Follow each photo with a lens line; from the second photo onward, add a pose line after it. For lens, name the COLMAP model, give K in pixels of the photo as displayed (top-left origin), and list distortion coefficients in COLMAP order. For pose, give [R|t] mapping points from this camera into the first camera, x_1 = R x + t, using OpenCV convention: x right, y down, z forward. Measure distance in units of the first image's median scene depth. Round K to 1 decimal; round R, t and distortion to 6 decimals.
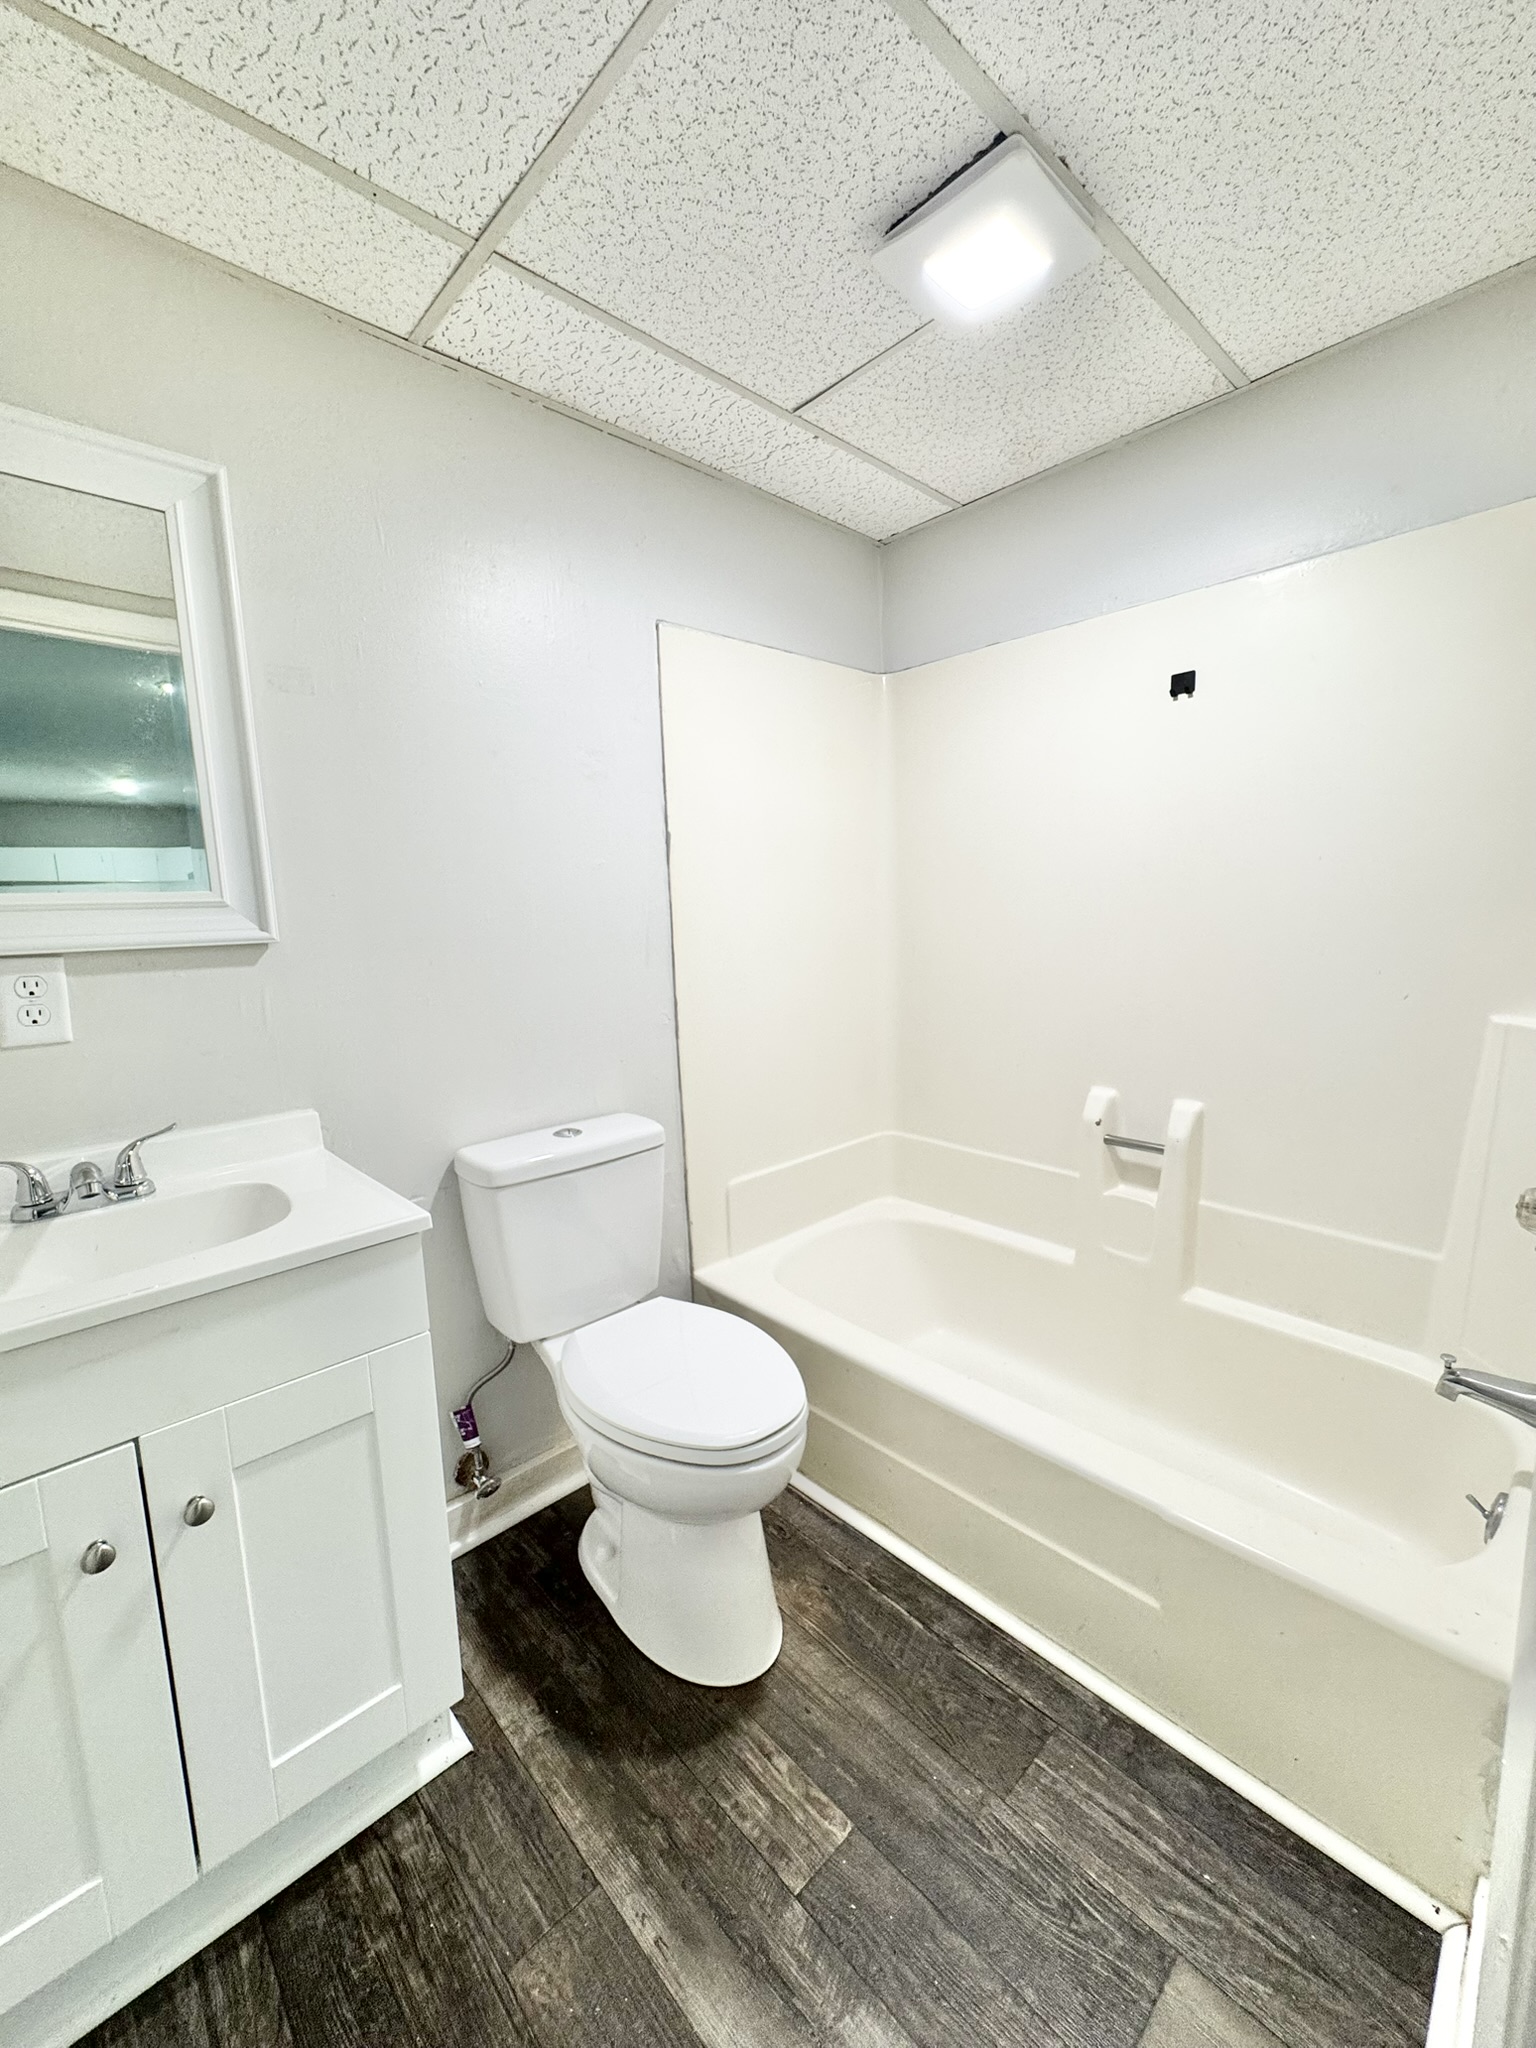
lens RADIAL K [[824.2, 0, 768.0], [0, 824.2, 1024.0], [0, 0, 1]] dist [-0.001493, -0.000300]
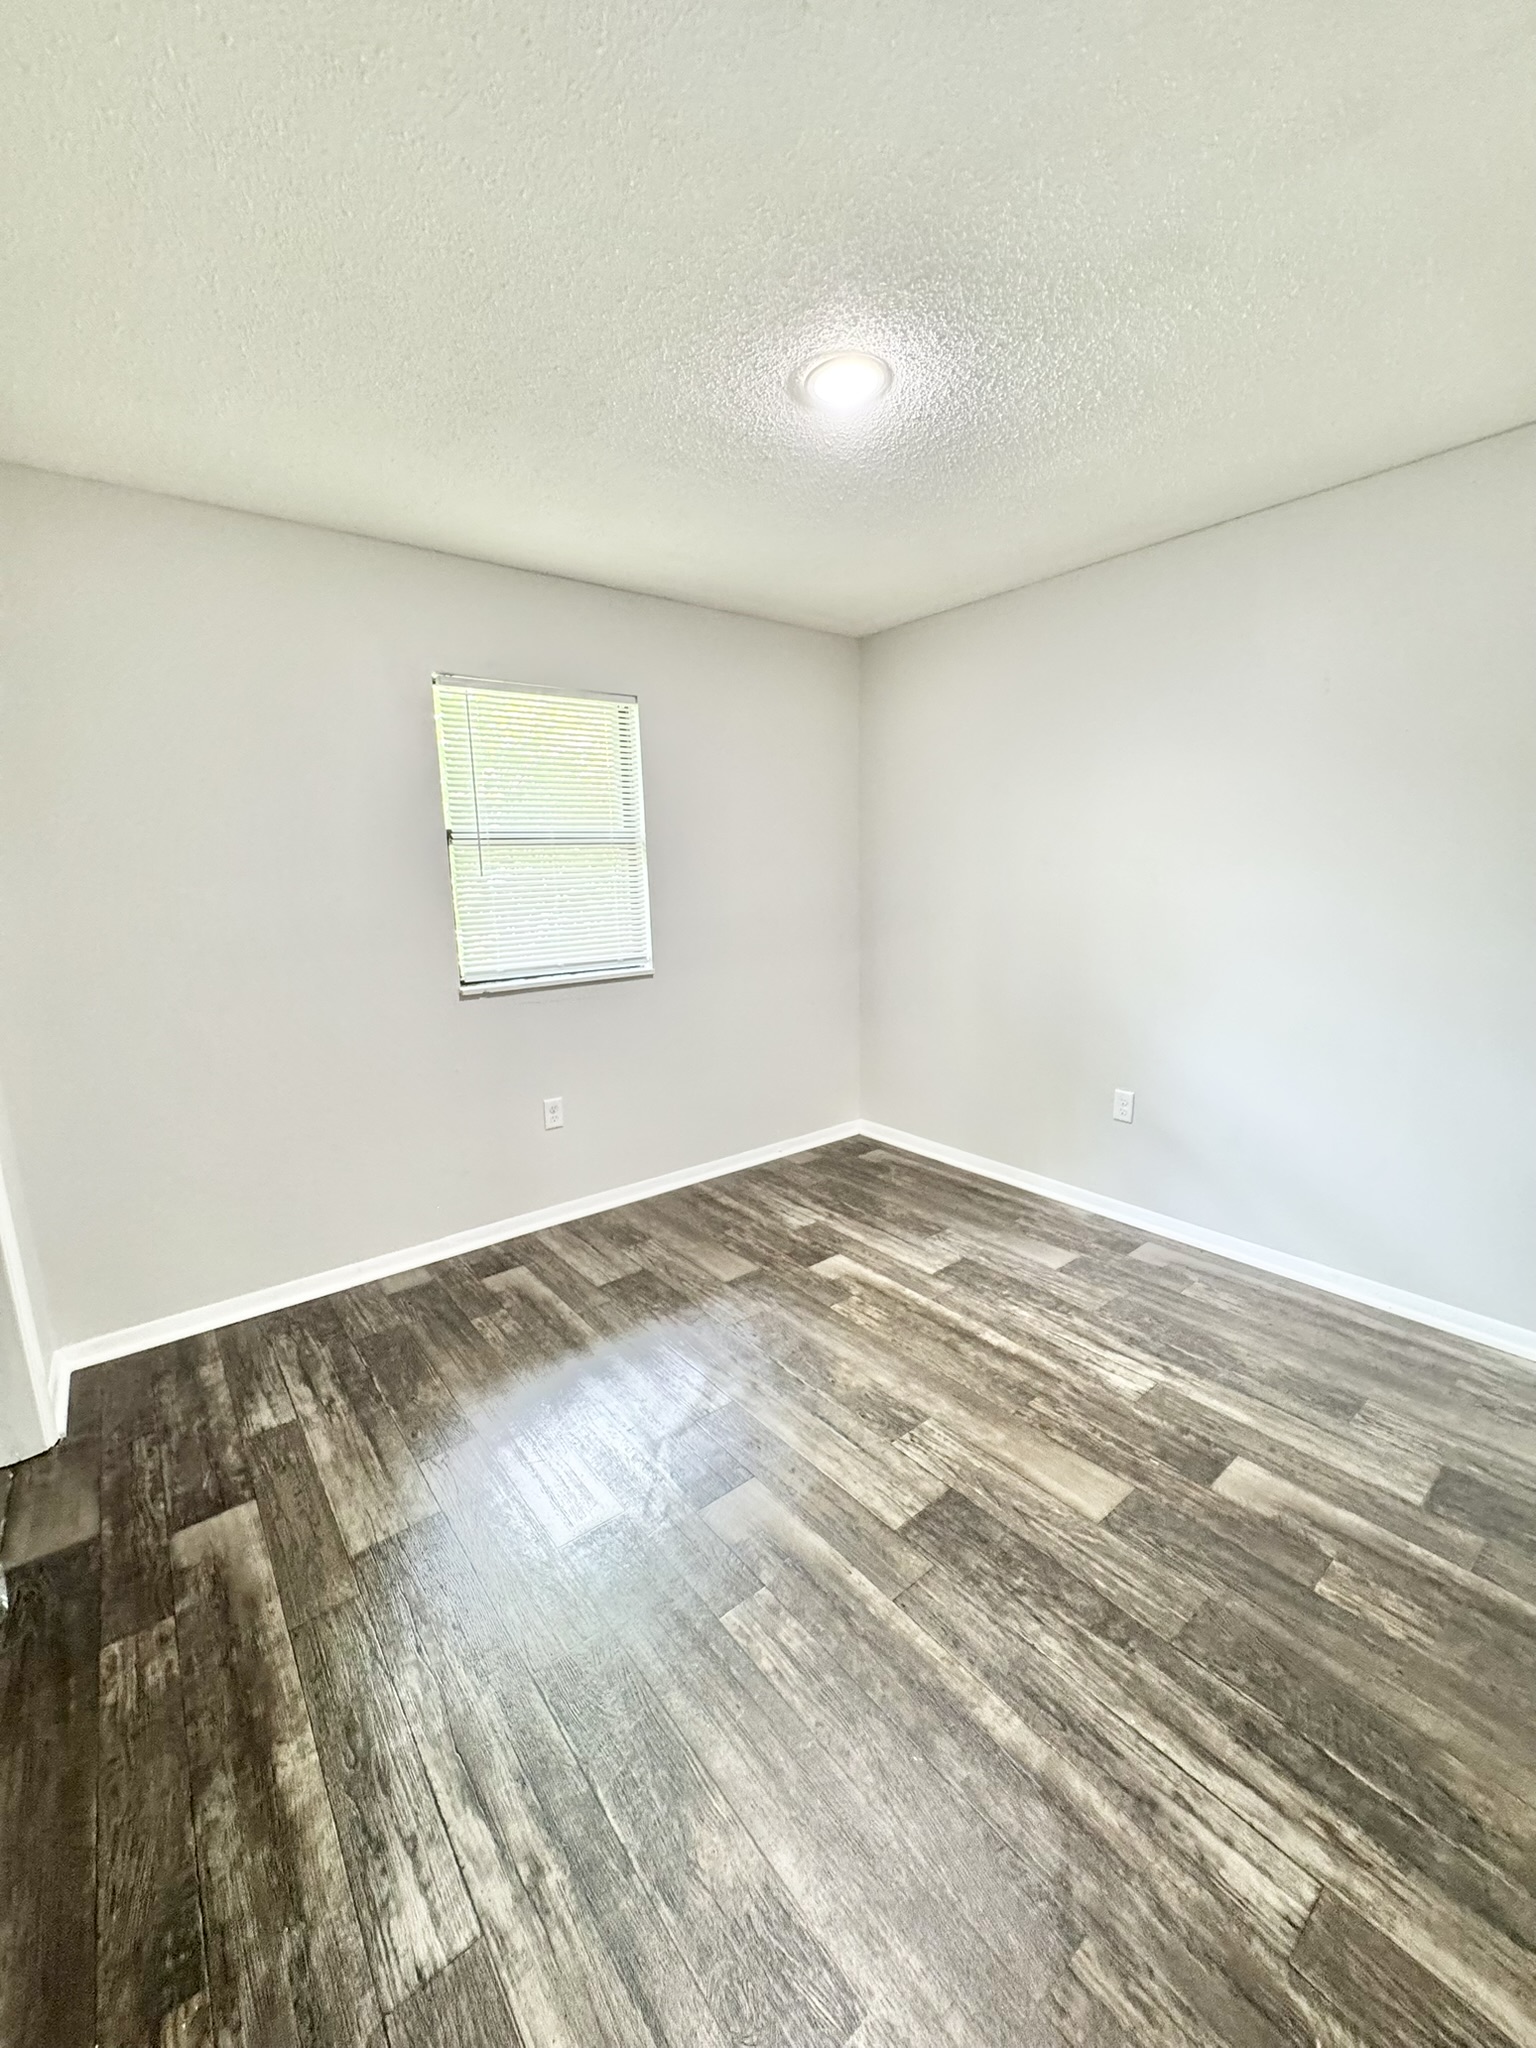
lens RADIAL K [[824.2, 0, 768.0], [0, 824.2, 1024.0], [0, 0, 1]] dist [-0.001493, -0.000300]
pose [[-0.995839, 0.033303, 0.084832, 0.885519], [0.059188, 0.944150, 0.324156, -0.479808], [-0.069299, 0.327828, -0.942192, 2.058844]]
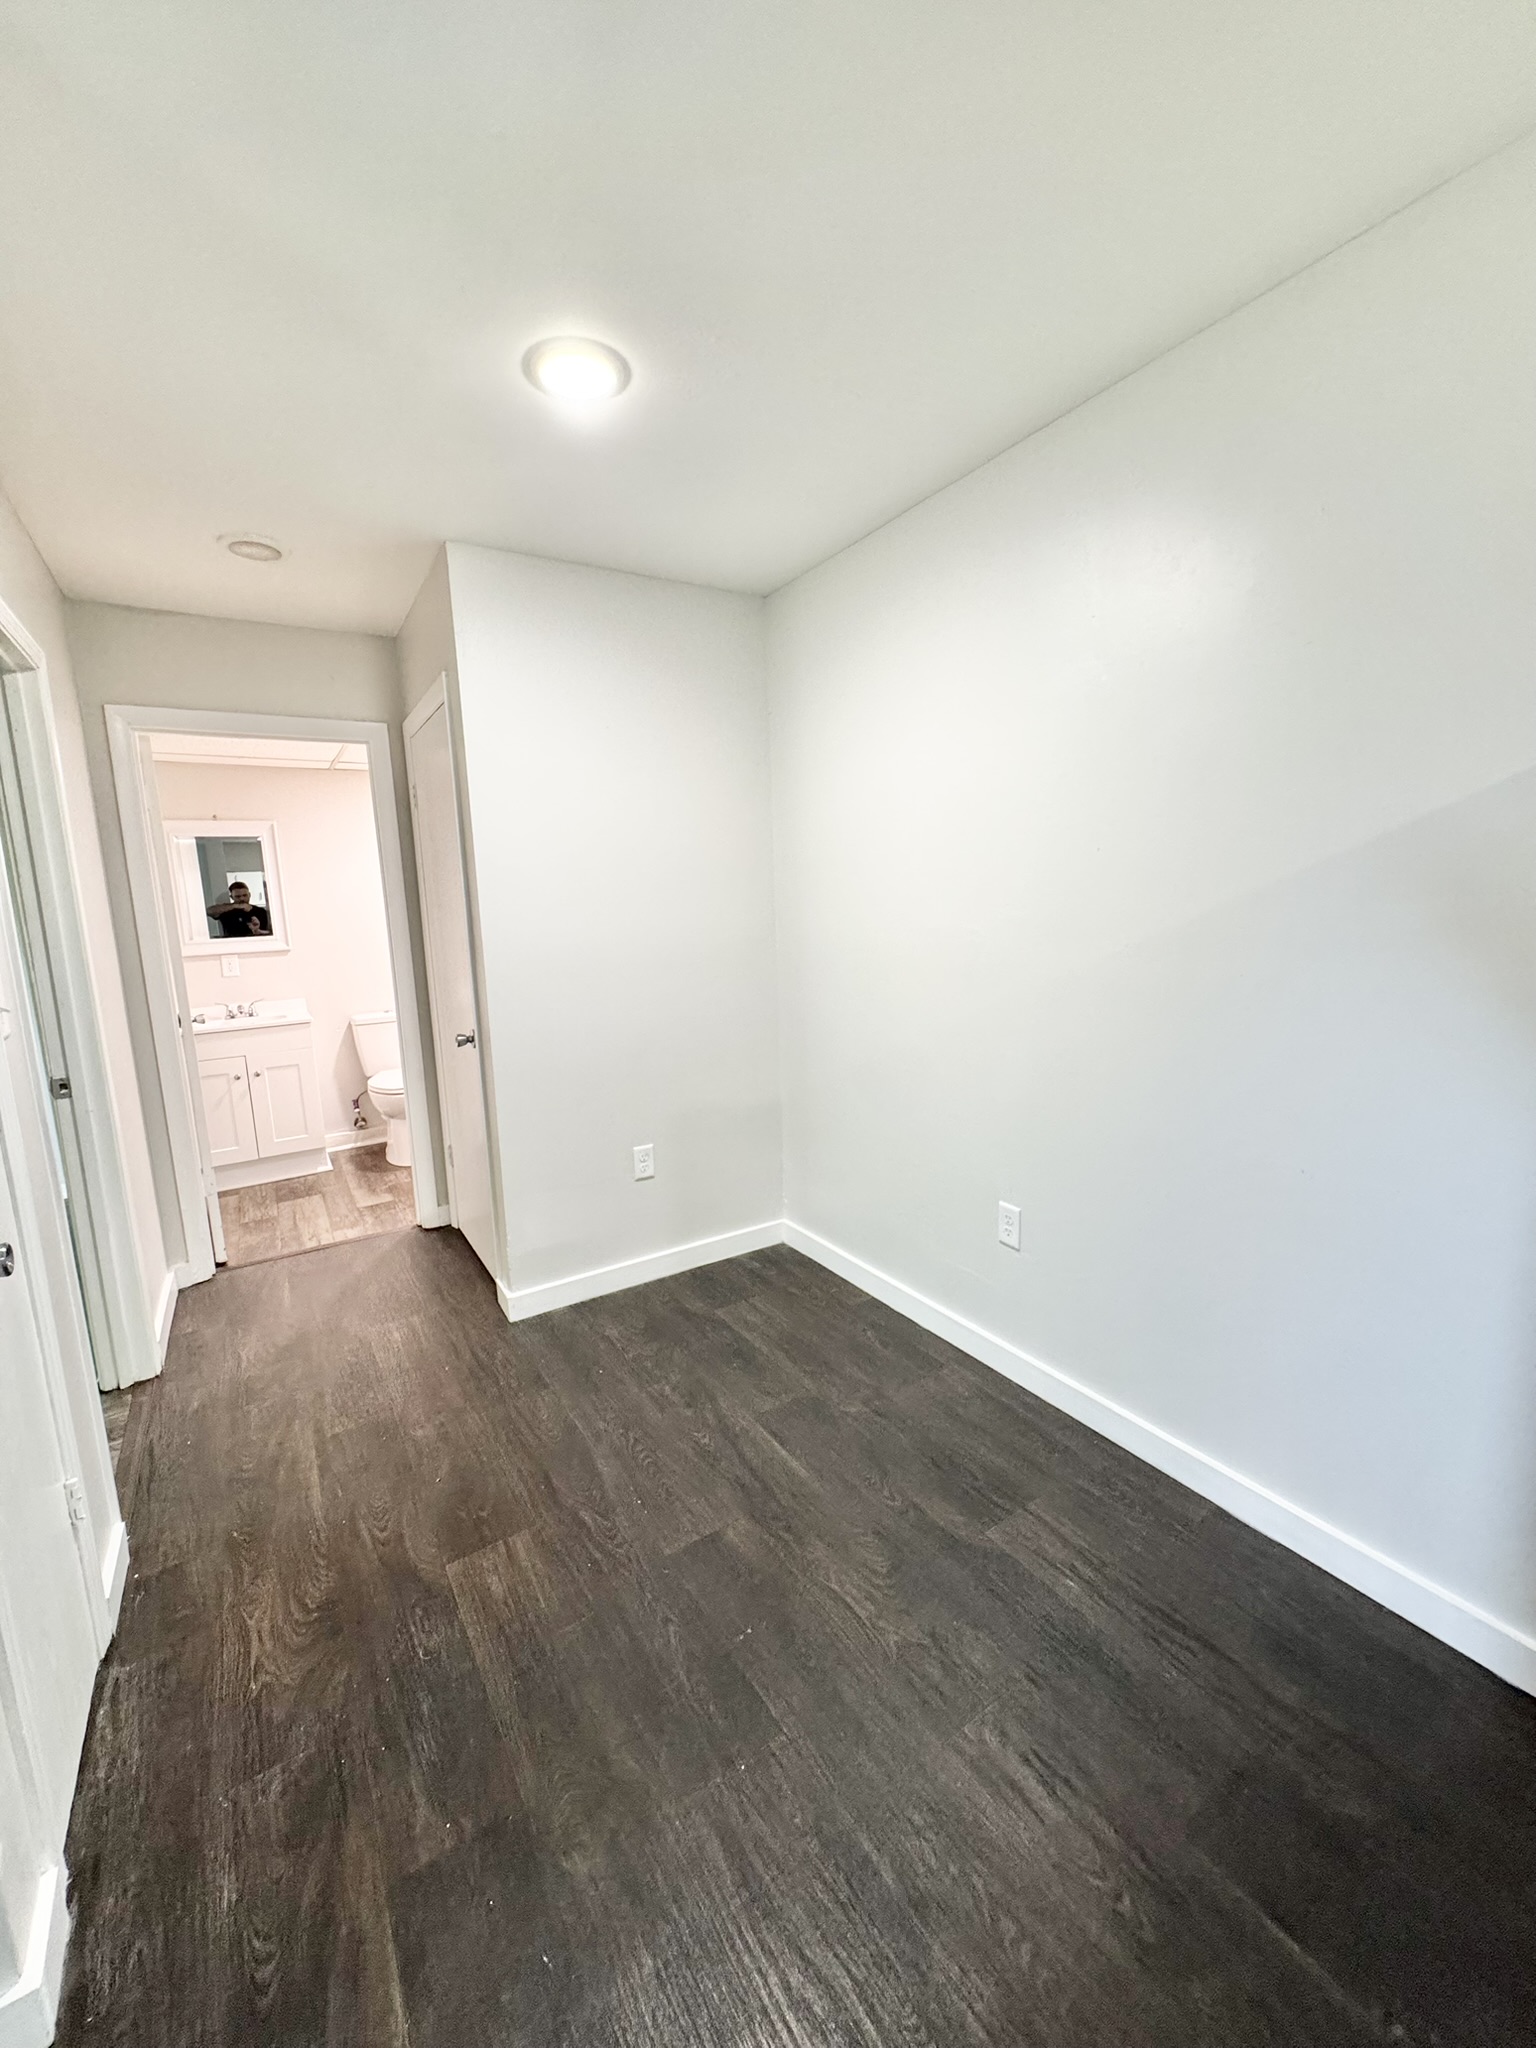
lens RADIAL K [[824.2, 0, 768.0], [0, 824.2, 1024.0], [0, 0, 1]] dist [-0.001493, -0.000300]
pose [[0.981708, 0.020205, -0.189317, 2.421407], [-0.015242, 0.999502, 0.027632, 0.102939], [0.189781, -0.024241, 0.981527, -2.422589]]
